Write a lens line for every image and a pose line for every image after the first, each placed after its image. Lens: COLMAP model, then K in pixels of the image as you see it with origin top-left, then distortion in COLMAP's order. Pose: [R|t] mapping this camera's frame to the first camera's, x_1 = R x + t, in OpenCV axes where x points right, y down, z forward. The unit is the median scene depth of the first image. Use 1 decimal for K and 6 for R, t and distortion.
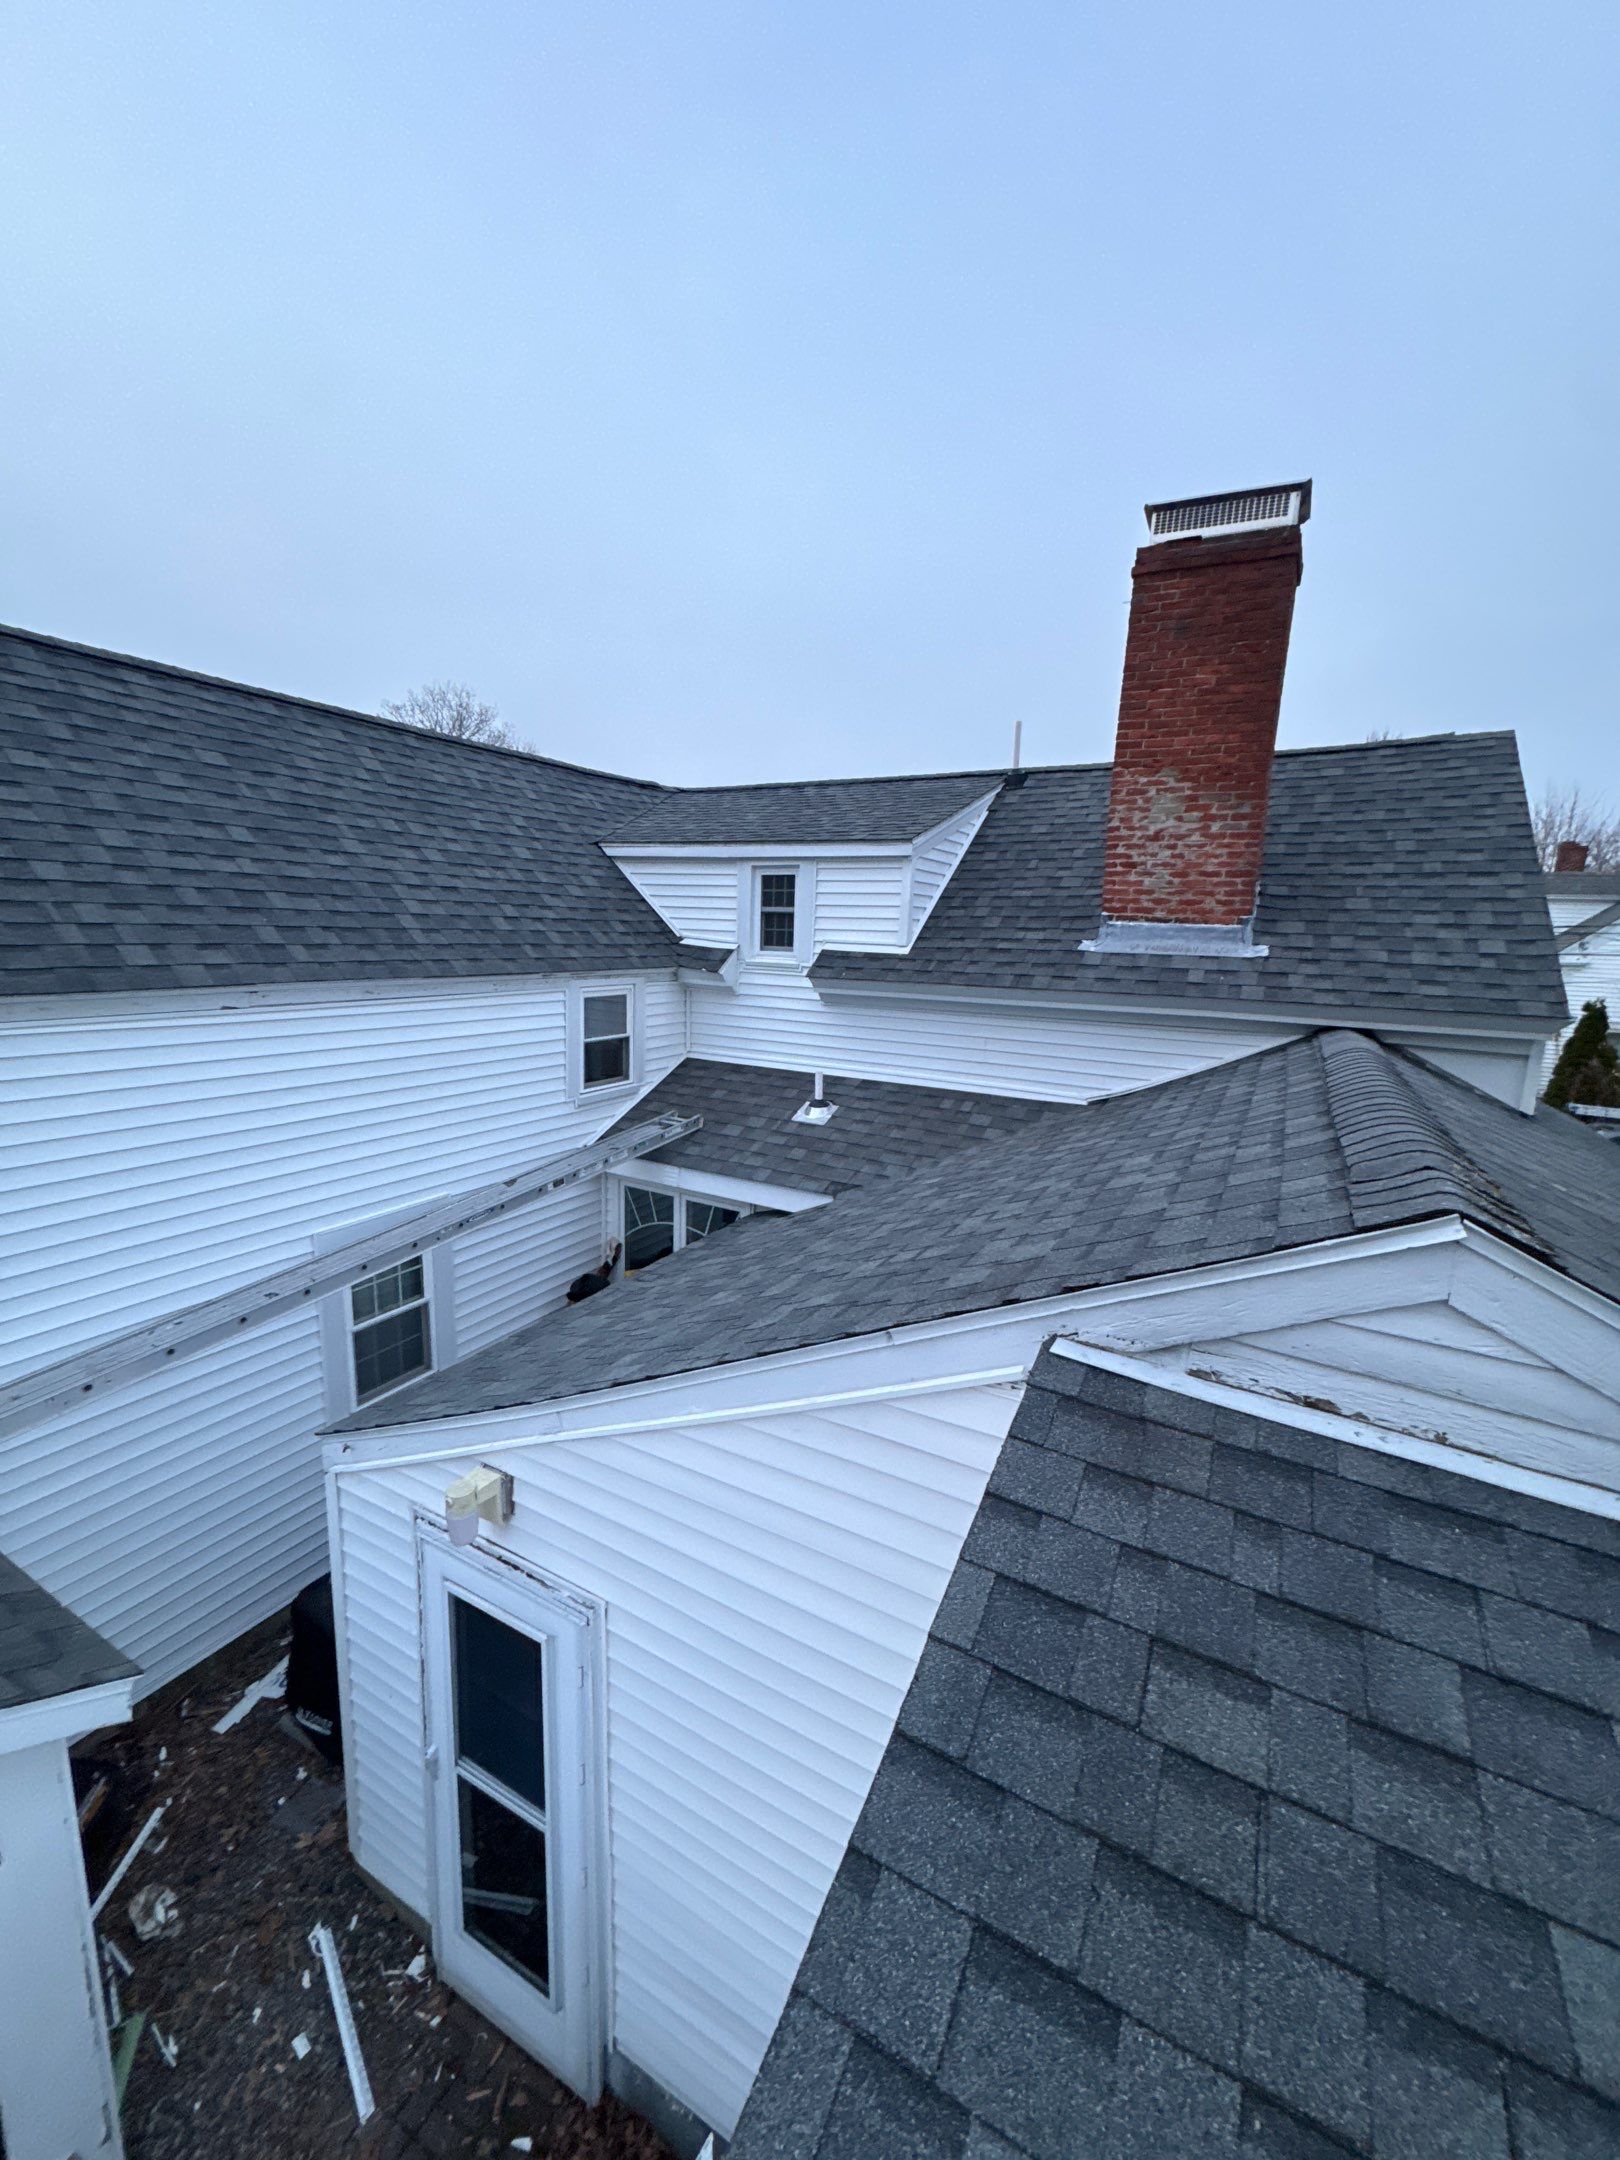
lens RADIAL K [[871.4, 0, 811.0], [0, 871.4, 1084.4], [0, 0, 1]] dist [0.000417, 0.000008]
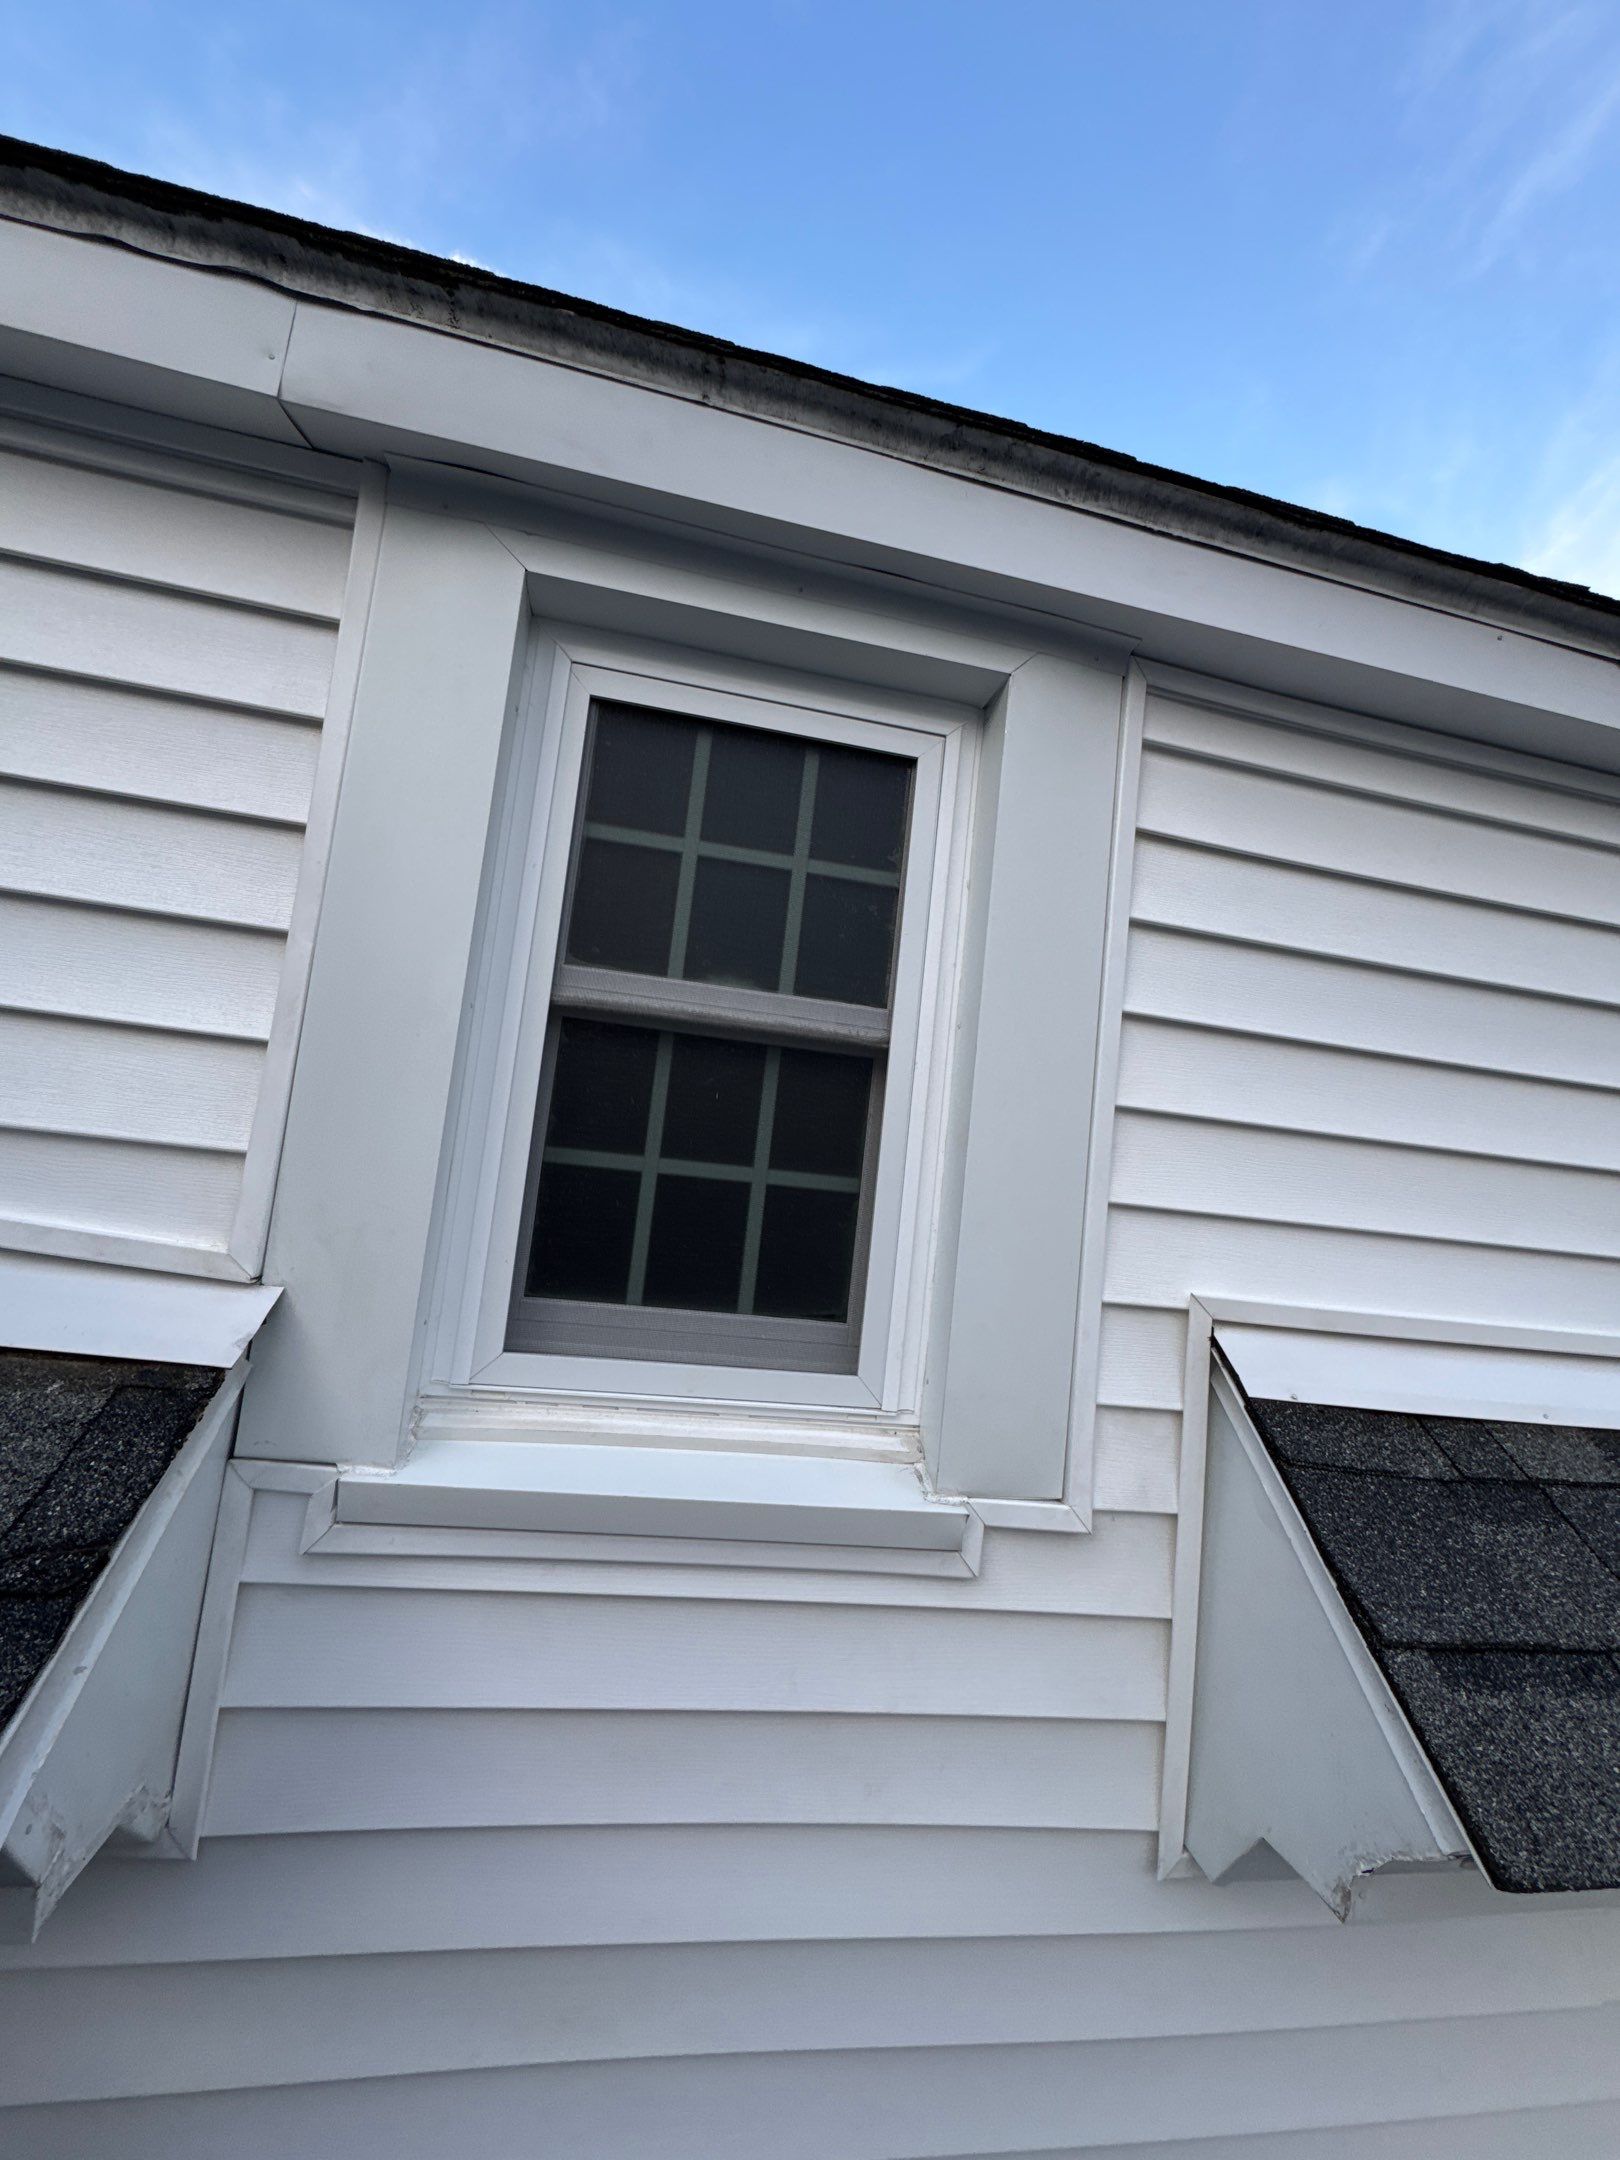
lens RADIAL K [[871.4, 0, 810.5], [0, 871.4, 1083.3], [0, 0, 1]] dist [0.000417, 0.000008]
pose [[0.767477, 0.111494, 0.631306, -0.102260], [0.030473, 0.977302, -0.209646, -0.165042], [-0.640352, 0.180136, 0.746660, 0.903767]]
